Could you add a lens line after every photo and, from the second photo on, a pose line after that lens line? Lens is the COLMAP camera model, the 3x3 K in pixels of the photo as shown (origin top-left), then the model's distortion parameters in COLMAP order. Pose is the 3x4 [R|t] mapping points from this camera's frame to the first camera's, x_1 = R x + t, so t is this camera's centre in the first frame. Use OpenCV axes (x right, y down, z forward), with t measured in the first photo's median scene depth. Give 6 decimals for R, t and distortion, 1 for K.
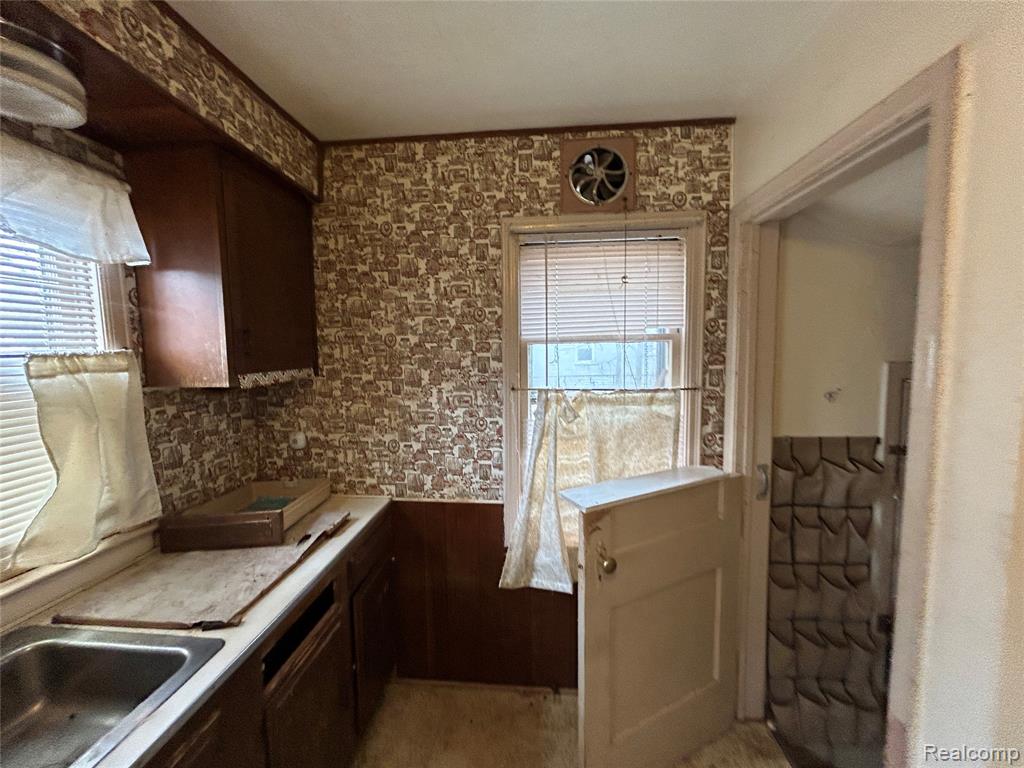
lens RADIAL K [[410.6, 0, 508.4], [0, 410.6, 383.8], [0, 0, 1]] dist [0.000163, -0.000272]
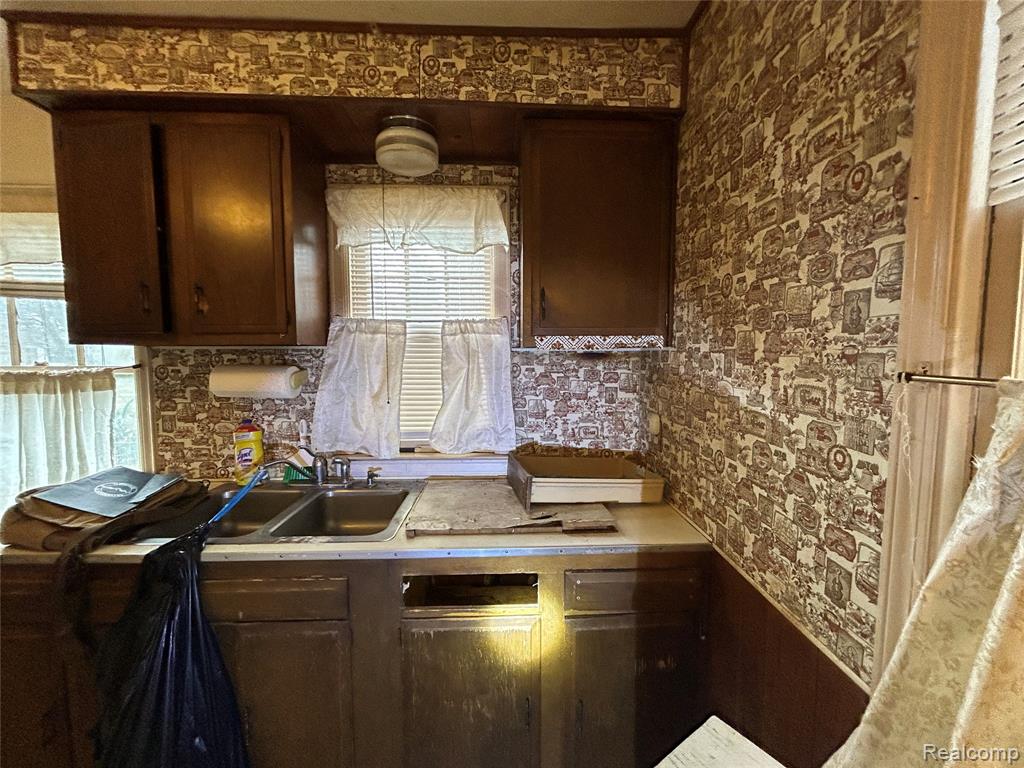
lens RADIAL K [[410.6, 0, 508.5], [0, 410.6, 383.3], [0, 0, 1]] dist [0.000163, -0.000272]
pose [[0.115664, 0.083095, -0.989807, 0.301936], [-0.087217, 0.993495, 0.073213, 0.021900], [0.989452, 0.077860, 0.122159, 0.659210]]
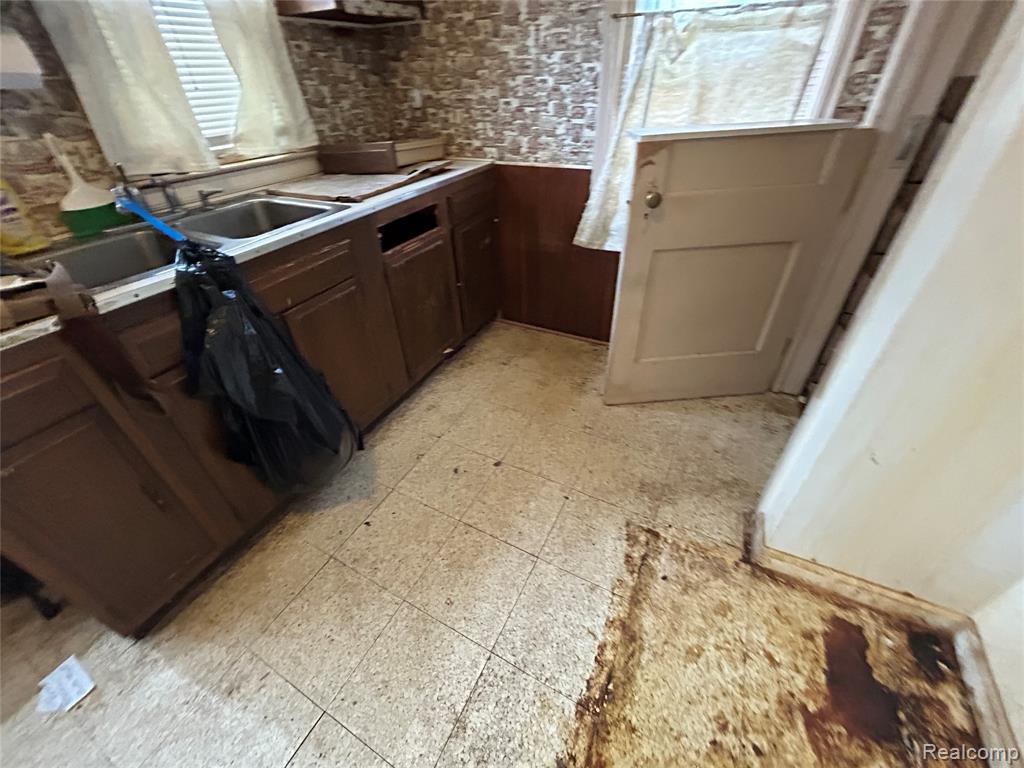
lens RADIAL K [[410.6, 0, 510.8], [0, 410.6, 383.1], [0, 0, 1]] dist [0.000163, -0.000272]
pose [[0.923216, 0.213328, -0.319629, 0.255960], [-0.008386, 0.842745, 0.538247, 0.203885], [0.384189, -0.494238, 0.779825, -0.141697]]
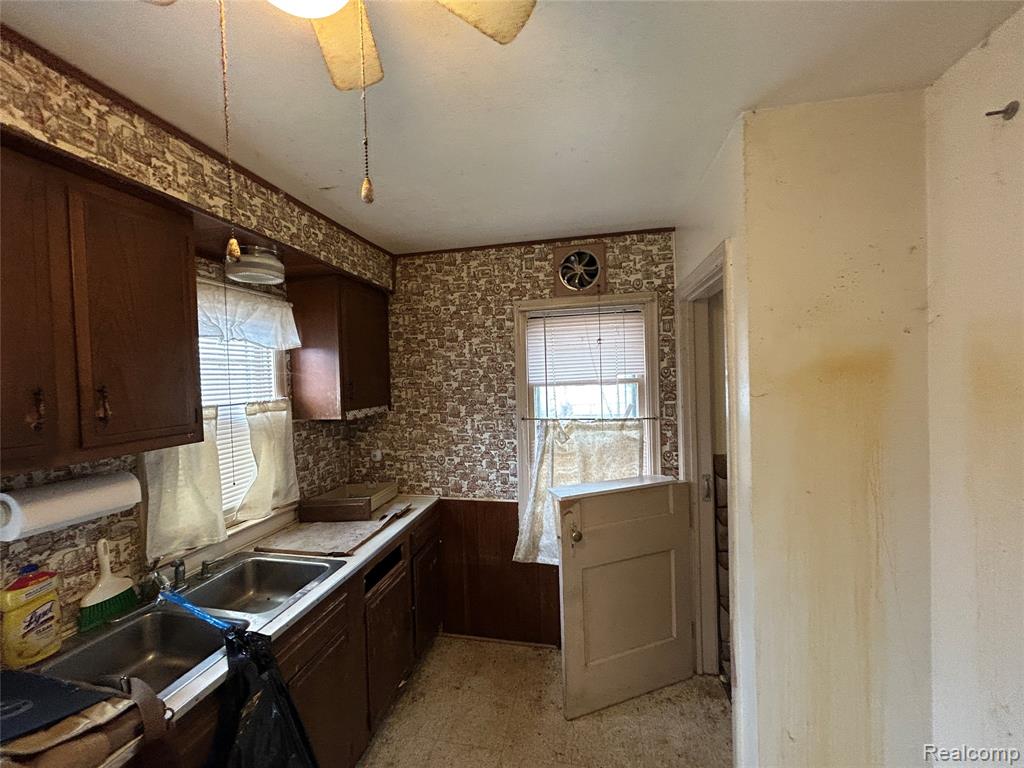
lens RADIAL K [[410.6, 0, 509.2], [0, 410.6, 384.5], [0, 0, 1]] dist [0.000163, -0.000272]
pose [[0.992309, -0.014707, -0.122909, 0.142616], [0.006841, 0.997915, -0.064180, -0.015964], [0.123597, 0.062845, 0.990341, -0.422159]]
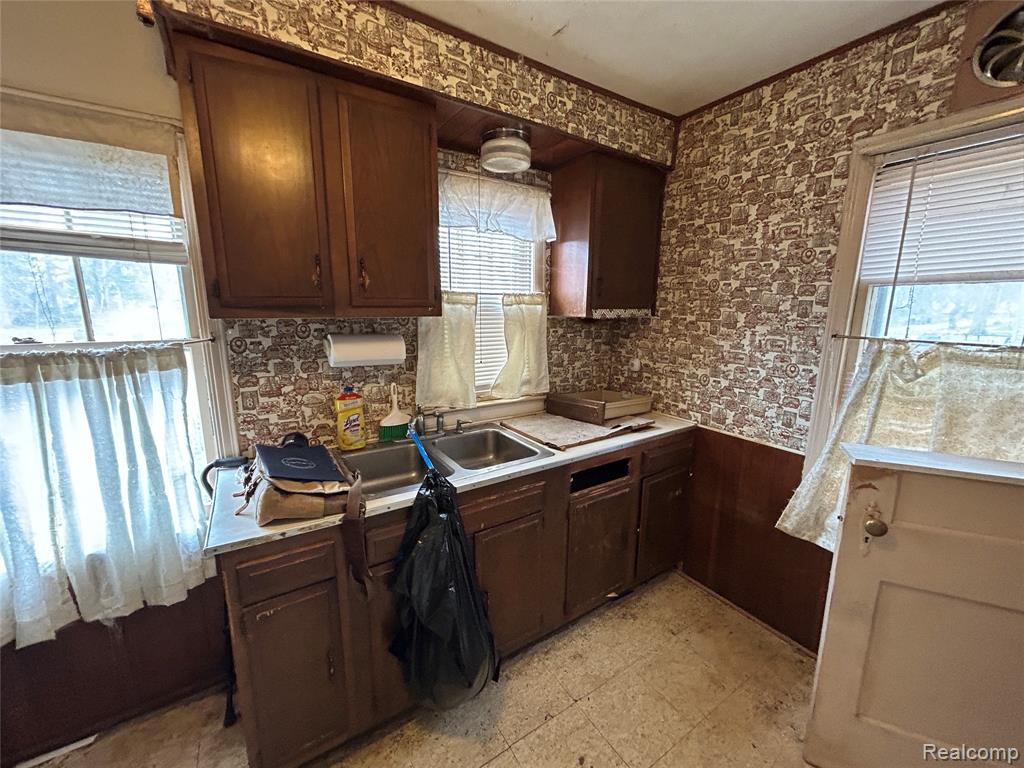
lens RADIAL K [[410.6, 0, 511.0], [0, 410.6, 383.4], [0, 0, 1]] dist [0.000163, -0.000272]
pose [[0.615213, 0.161342, -0.771675, 0.297463], [-0.082041, 0.986622, 0.140876, 0.048035], [0.784081, -0.023360, 0.620219, -0.144411]]
